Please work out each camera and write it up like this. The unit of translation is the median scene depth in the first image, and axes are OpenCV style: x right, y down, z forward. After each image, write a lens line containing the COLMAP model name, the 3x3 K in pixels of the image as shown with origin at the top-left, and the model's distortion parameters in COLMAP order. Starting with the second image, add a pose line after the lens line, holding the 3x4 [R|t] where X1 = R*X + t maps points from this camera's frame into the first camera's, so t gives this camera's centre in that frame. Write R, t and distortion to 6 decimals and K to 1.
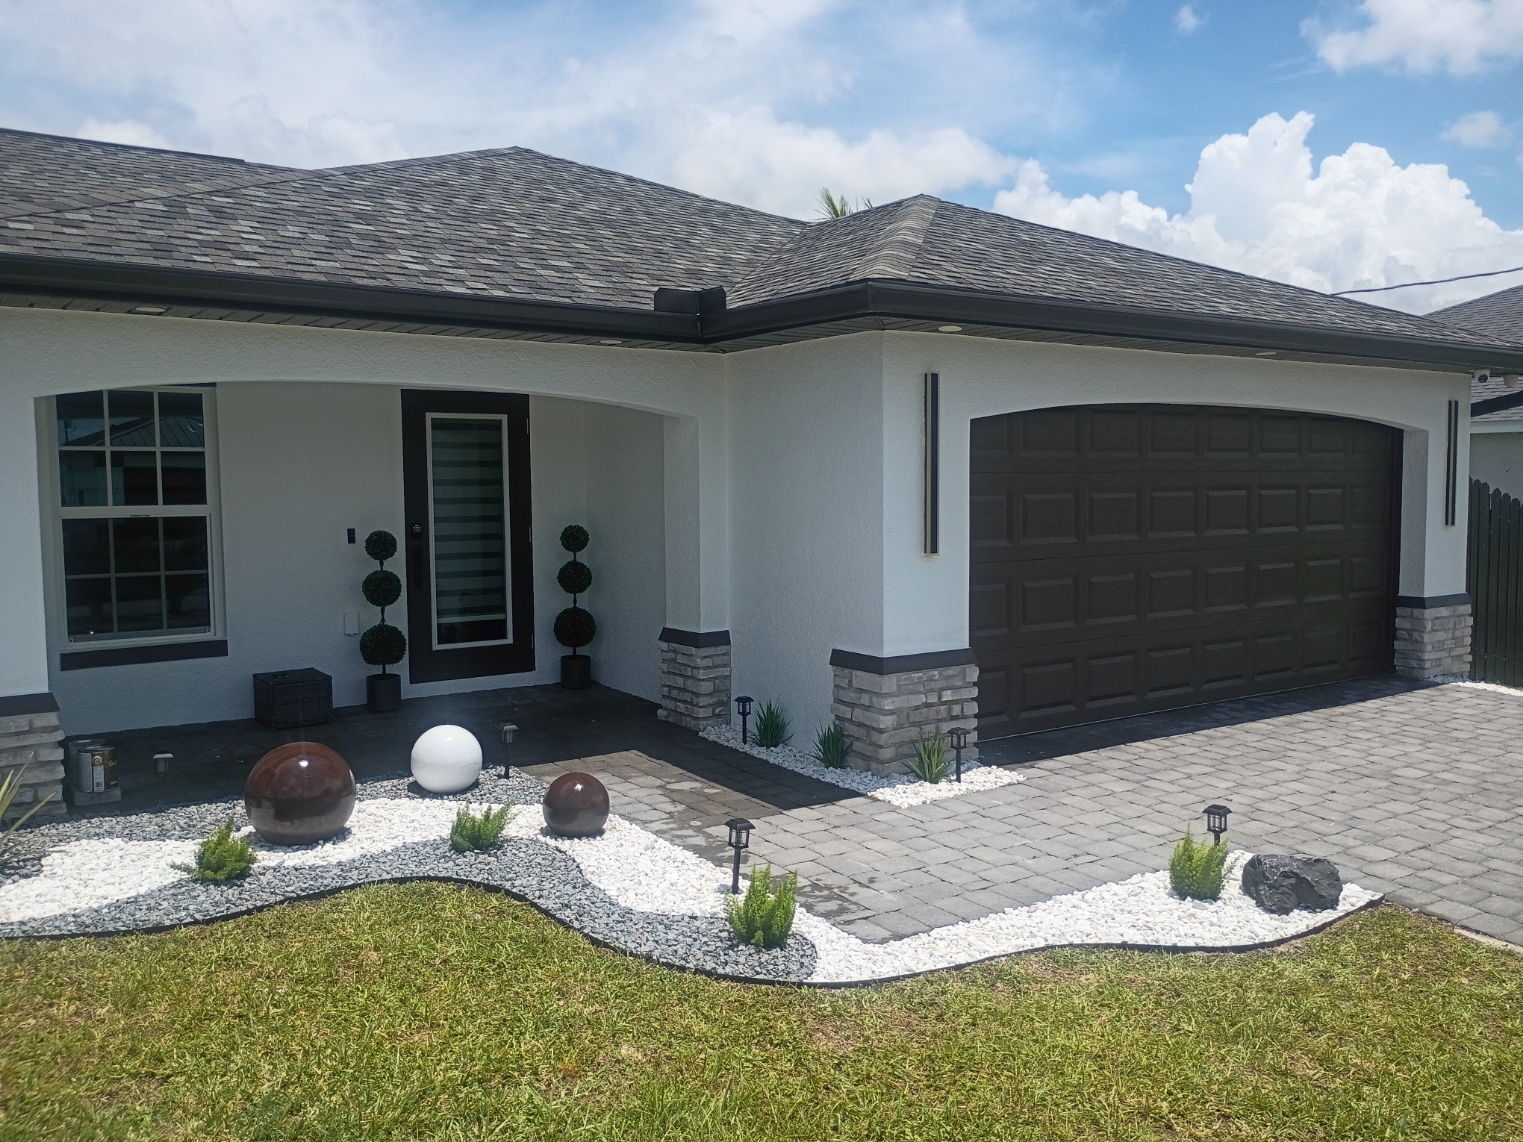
lens RADIAL K [[1218.8, 0, 761.5], [0, 1218.8, 571.0], [0, 0, 1]] dist [0.010795, 0.001833]
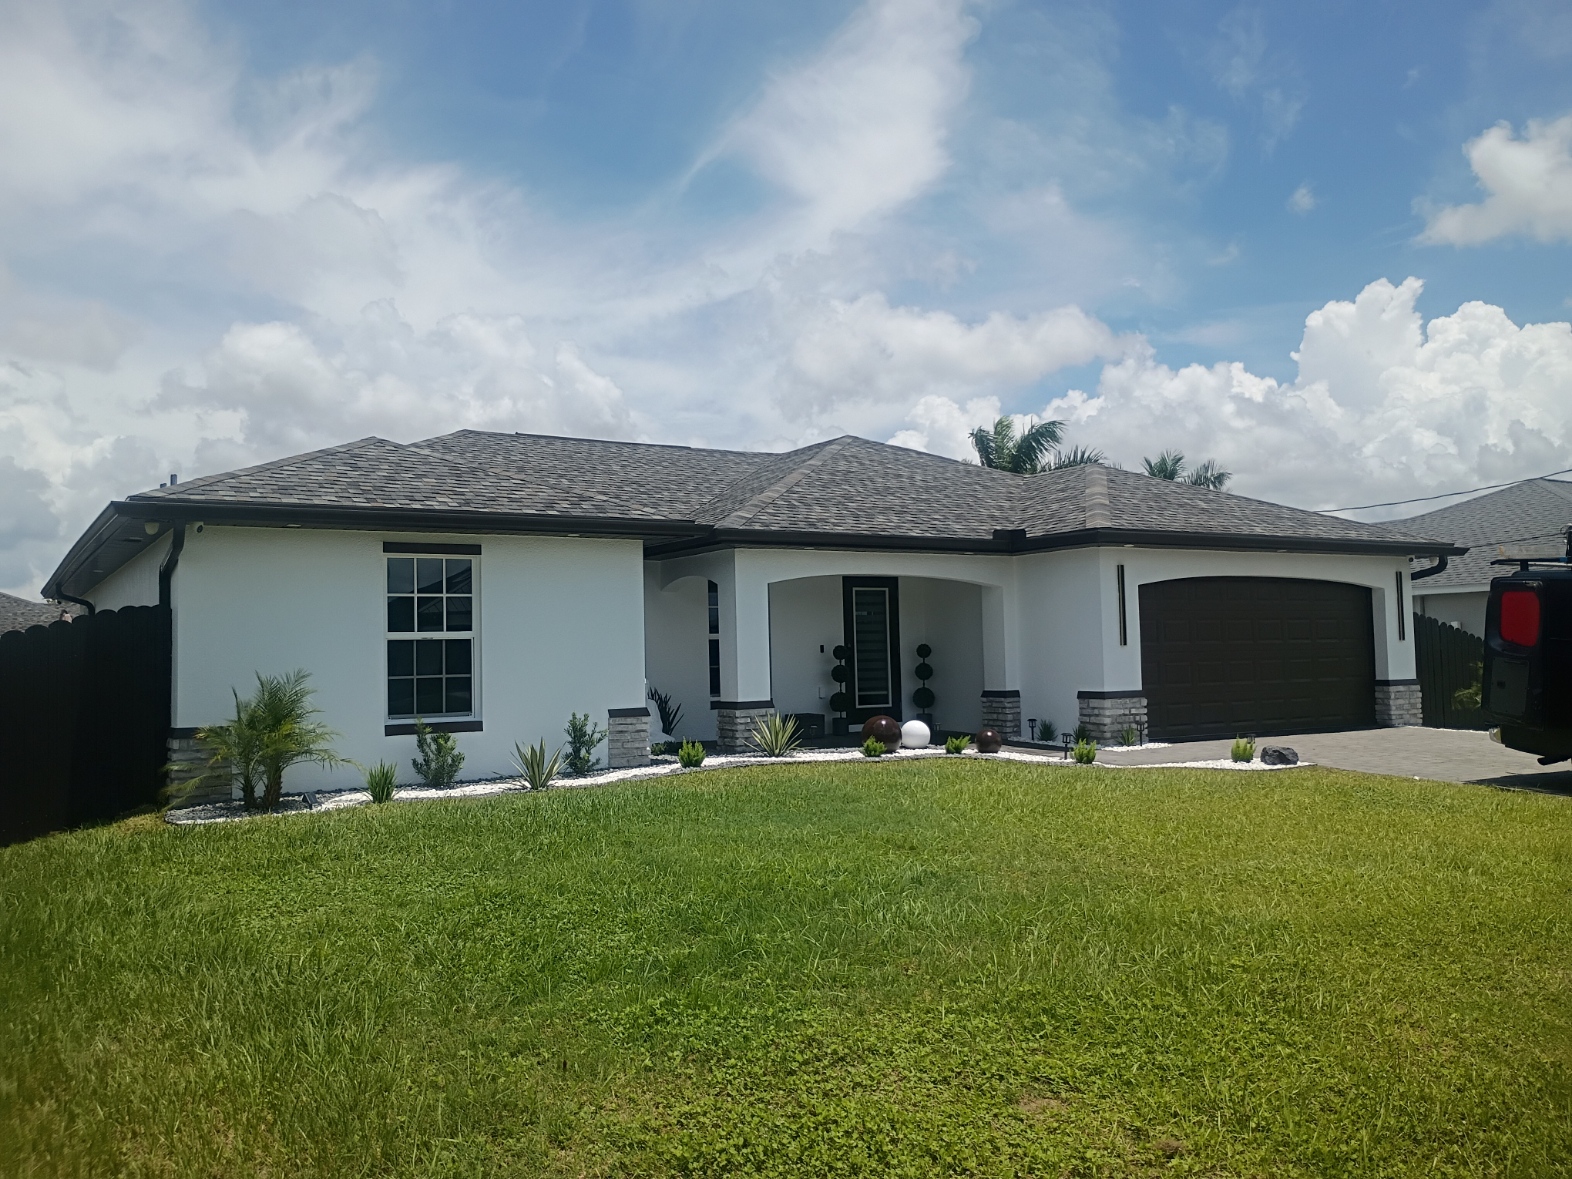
lens RADIAL K [[1326.4, 0, 786.0], [0, 1326.4, 589.5], [0, 0, 1]] dist [0.107875, -0.269771]
pose [[0.998779, -0.016686, -0.046507, -0.257112], [0.010585, 0.991658, -0.128465, 0.135881], [0.048262, 0.127816, 0.990623, -1.035231]]
